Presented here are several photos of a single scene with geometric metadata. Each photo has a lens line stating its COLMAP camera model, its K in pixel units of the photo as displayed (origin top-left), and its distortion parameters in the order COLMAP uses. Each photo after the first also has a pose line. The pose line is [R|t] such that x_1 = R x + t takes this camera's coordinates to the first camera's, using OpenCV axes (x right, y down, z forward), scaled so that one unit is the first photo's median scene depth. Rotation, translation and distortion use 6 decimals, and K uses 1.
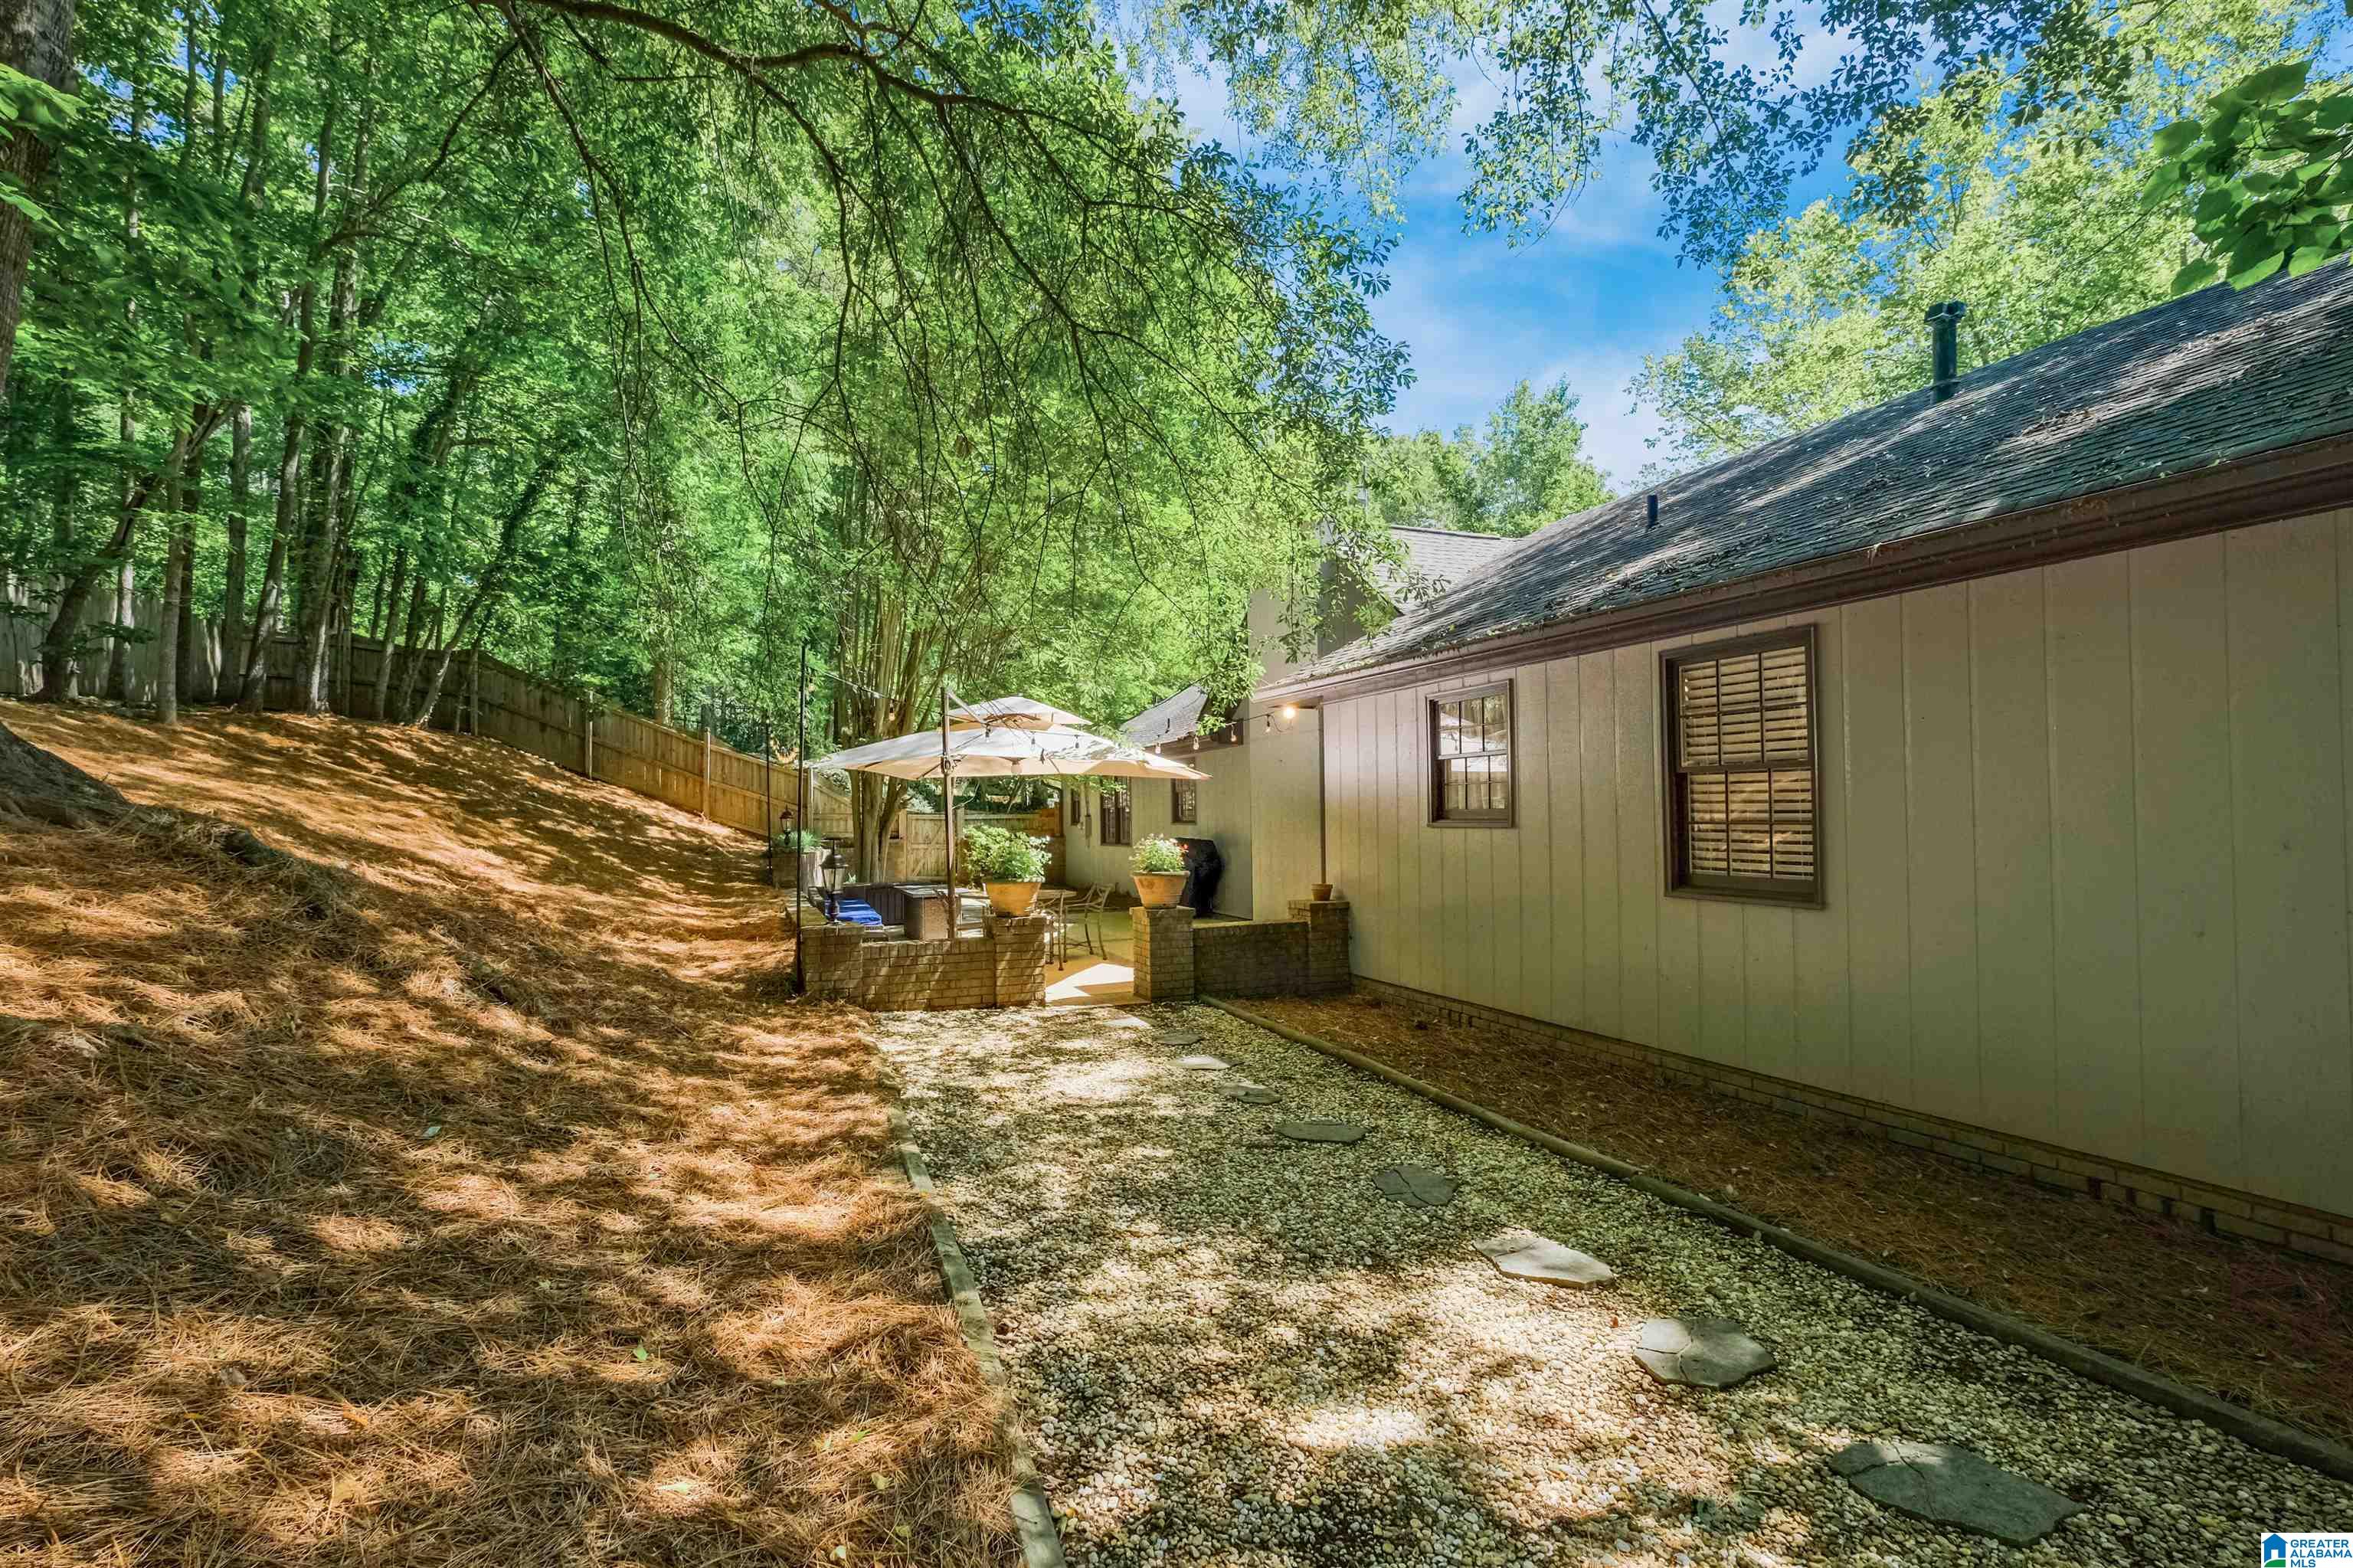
lens RADIAL K [[1046.7, 0, 1179.3], [0, 1046.7, 792.4], [0, 0, 1]] dist [-0.003666, -0.000092]
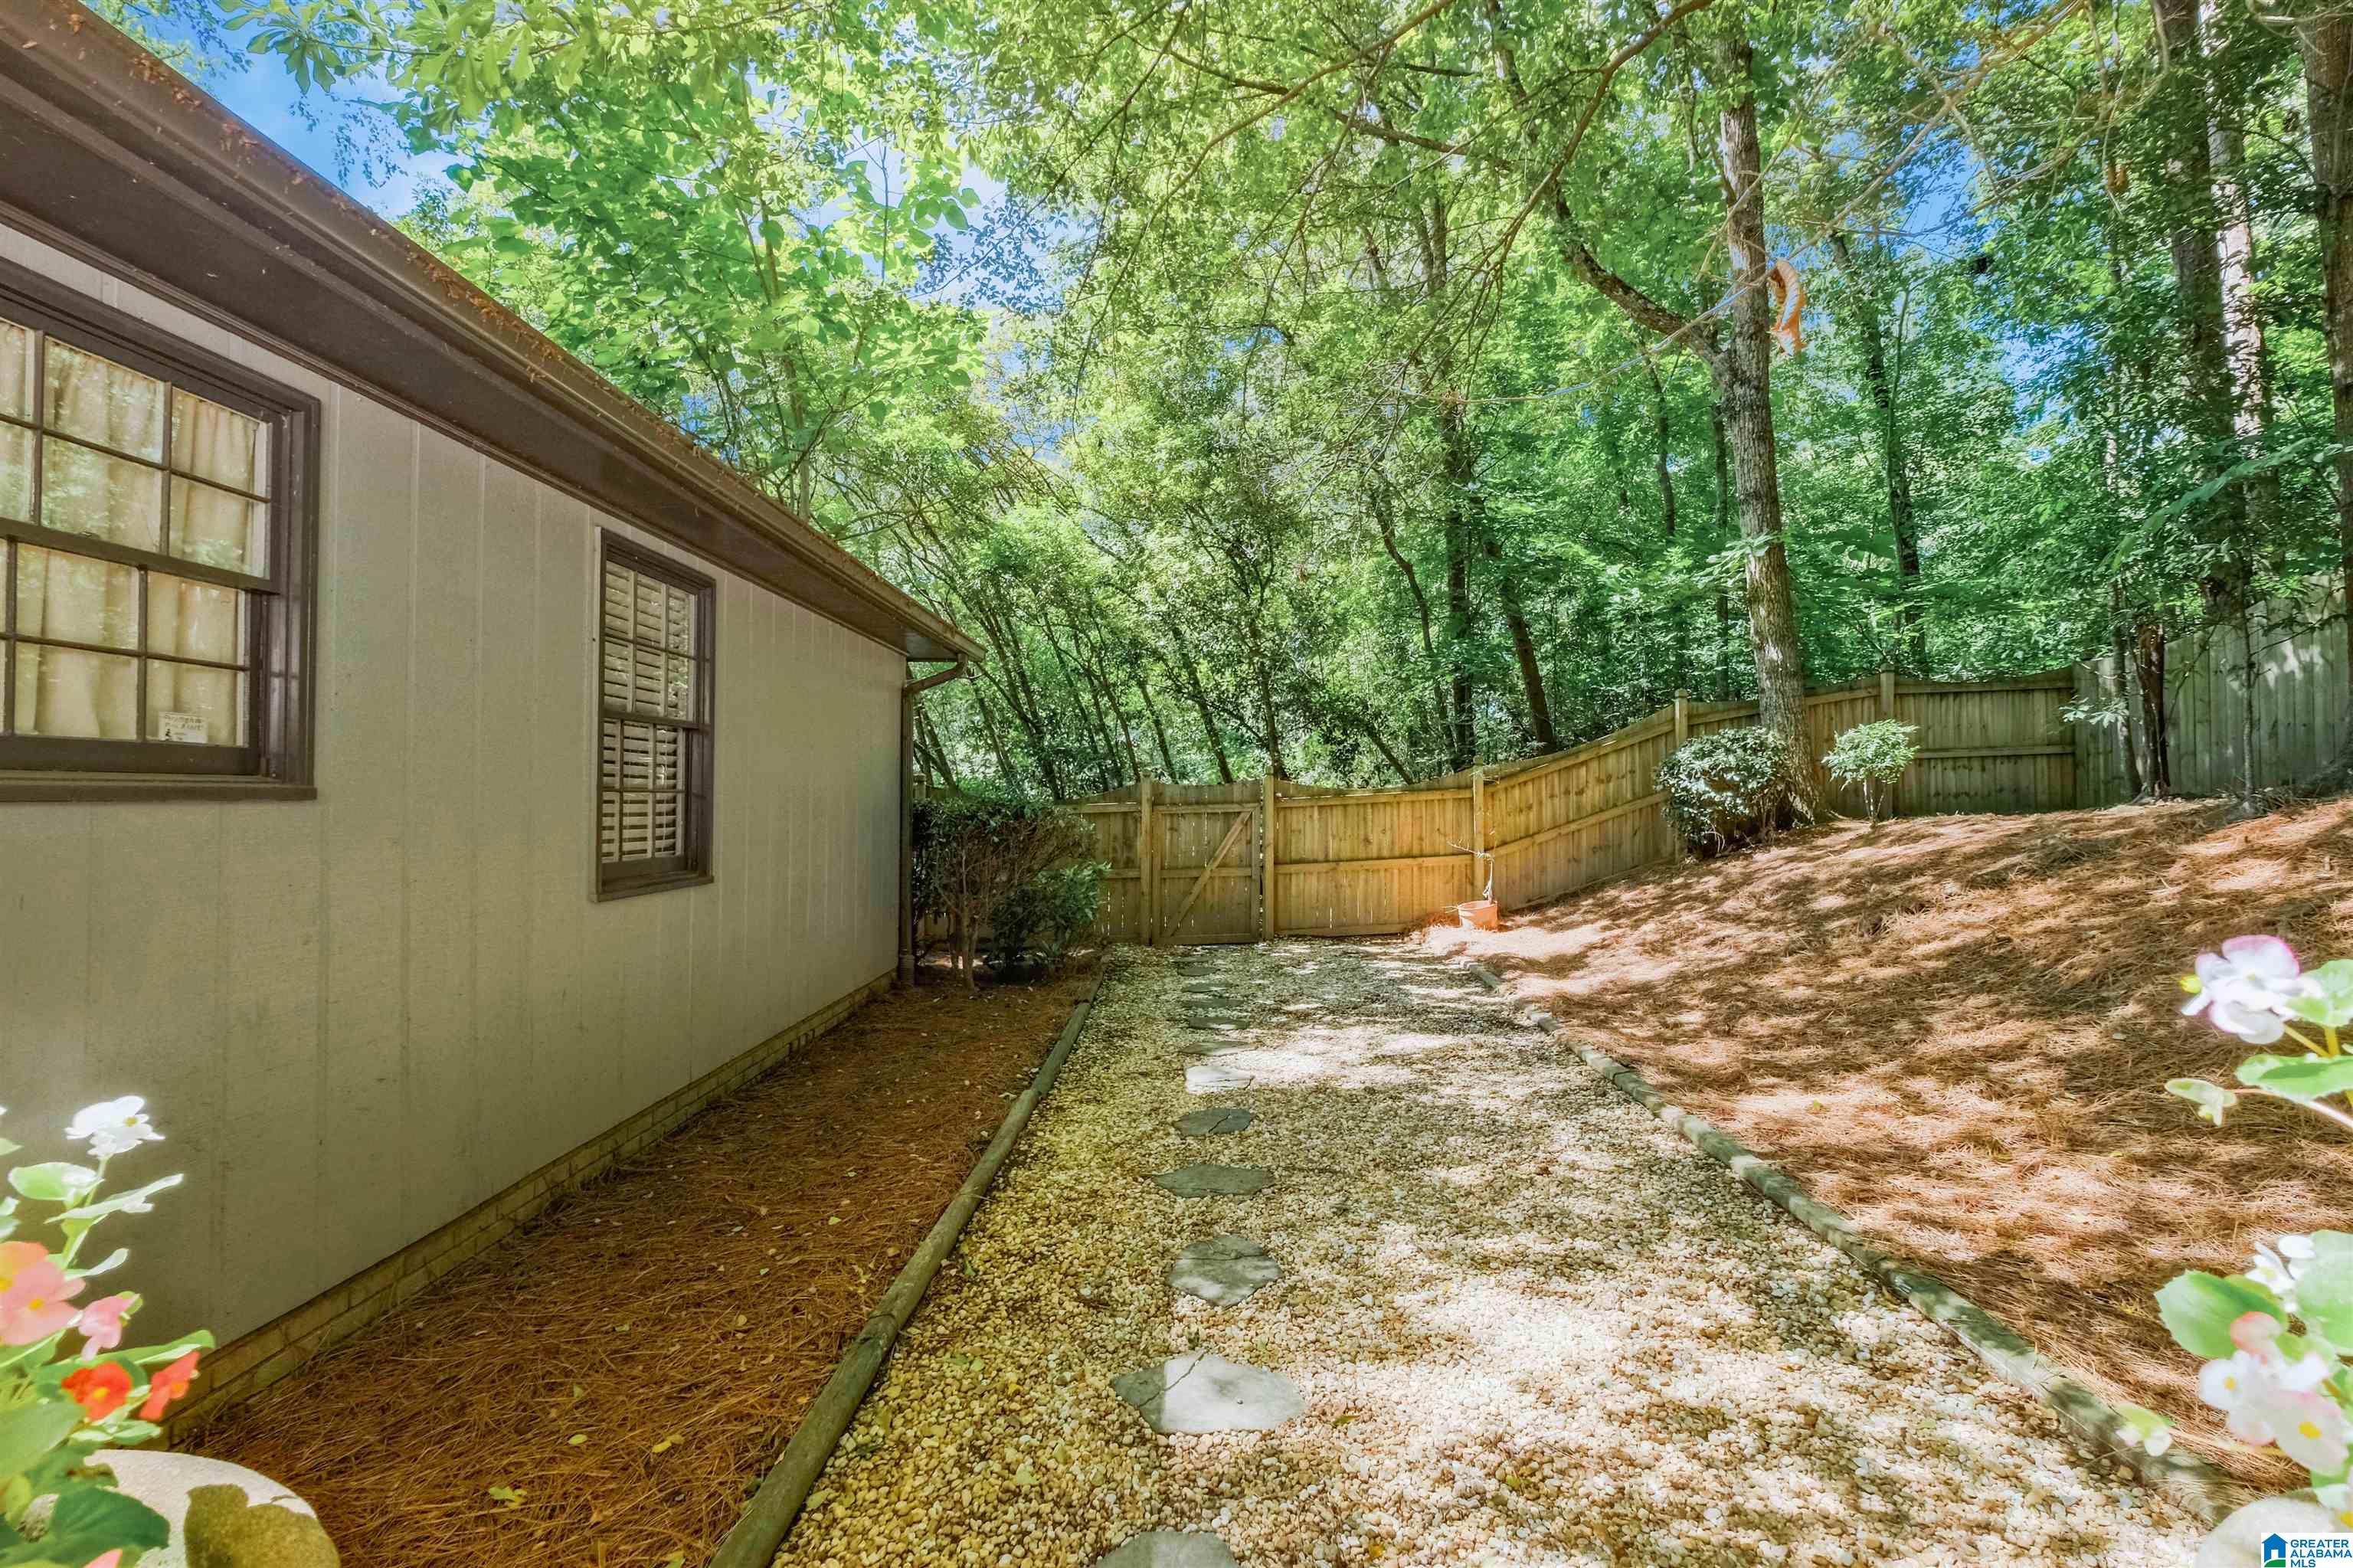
lens RADIAL K [[1046.7, 0, 1183.1], [0, 1046.7, 789.0], [0, 0, 1]] dist [-0.003666, -0.000092]
pose [[-0.912972, 0.015624, 0.407722, -0.151904], [0.000913, 0.999342, -0.036251, 0.059869], [-0.408020, -0.032724, -0.912386, 1.621110]]
